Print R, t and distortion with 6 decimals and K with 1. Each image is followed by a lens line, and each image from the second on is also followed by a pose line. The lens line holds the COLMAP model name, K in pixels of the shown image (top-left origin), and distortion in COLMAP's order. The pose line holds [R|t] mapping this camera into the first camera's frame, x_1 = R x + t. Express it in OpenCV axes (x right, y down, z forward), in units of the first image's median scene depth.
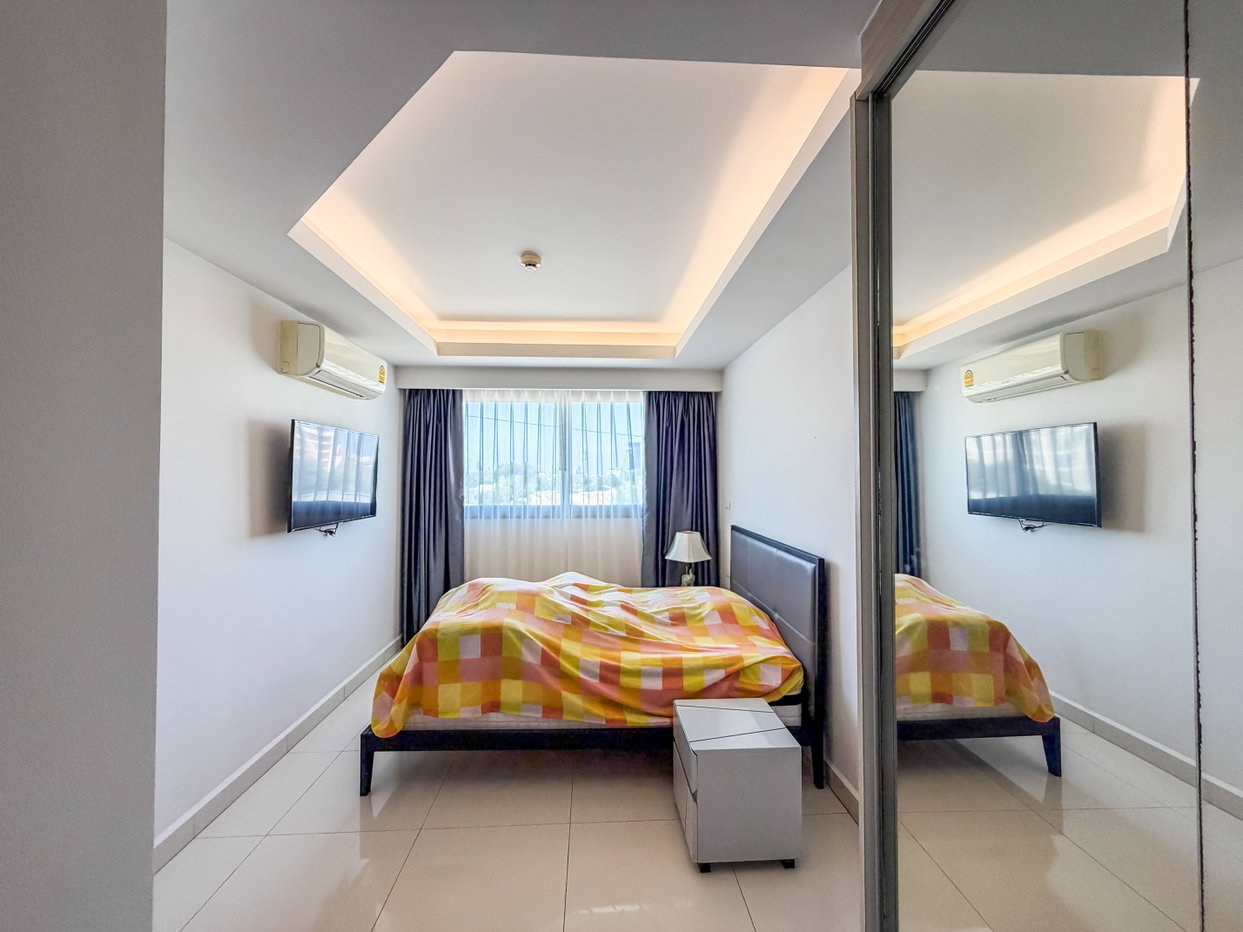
lens RADIAL K [[481.9, 0, 621.5], [0, 481.9, 466.0], [0, 0, 1]] dist [-0.001060, -0.000083]
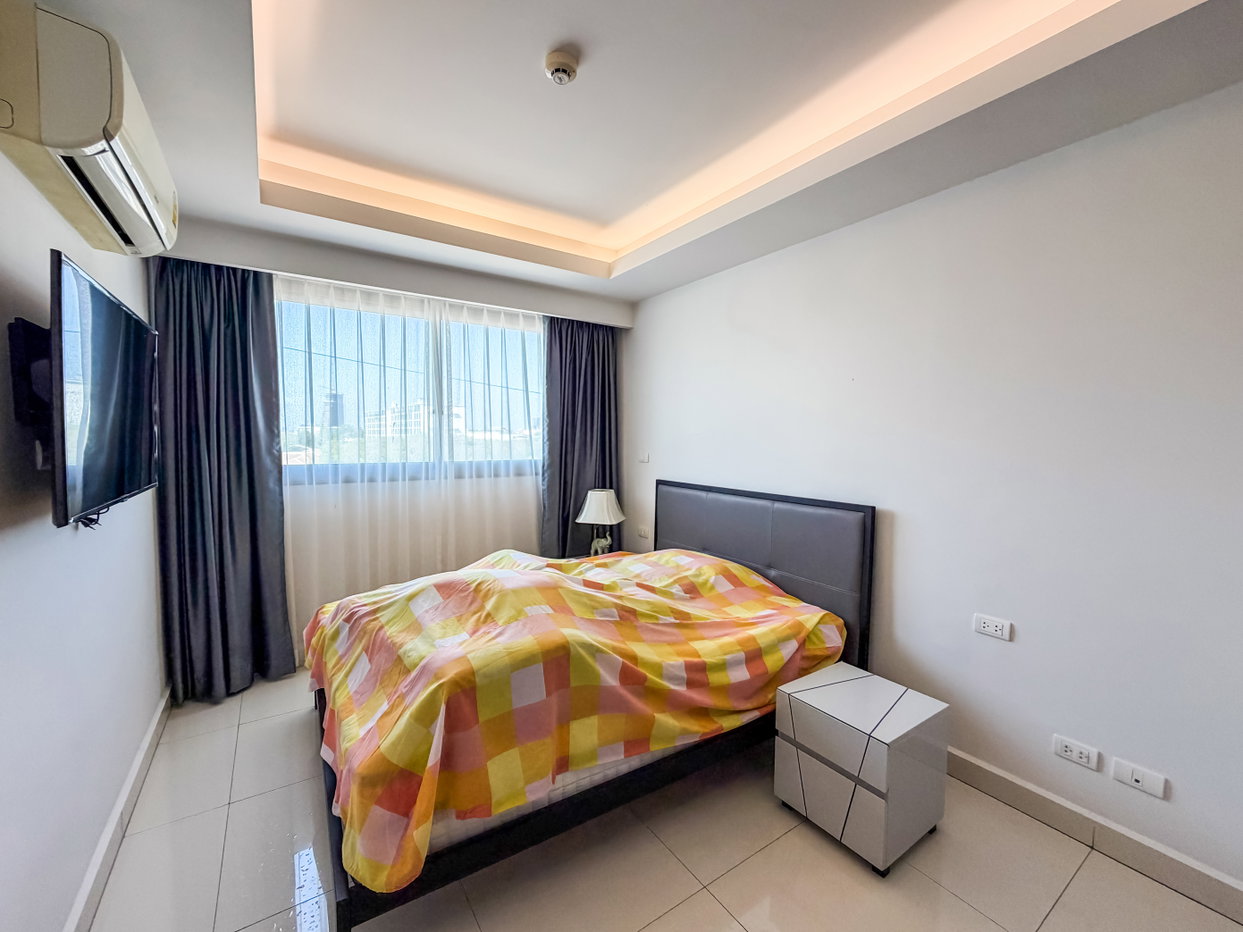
lens RADIAL K [[501.3, 0, 621.5], [0, 501.3, 466.0], [0, 0, 1]] dist [0.000441, -0.000153]
pose [[0.863629, -0.022592, 0.503621, -0.475522], [-0.019806, 0.996703, 0.078677, 0.040774], [-0.503738, -0.077923, 0.860335, 0.374242]]
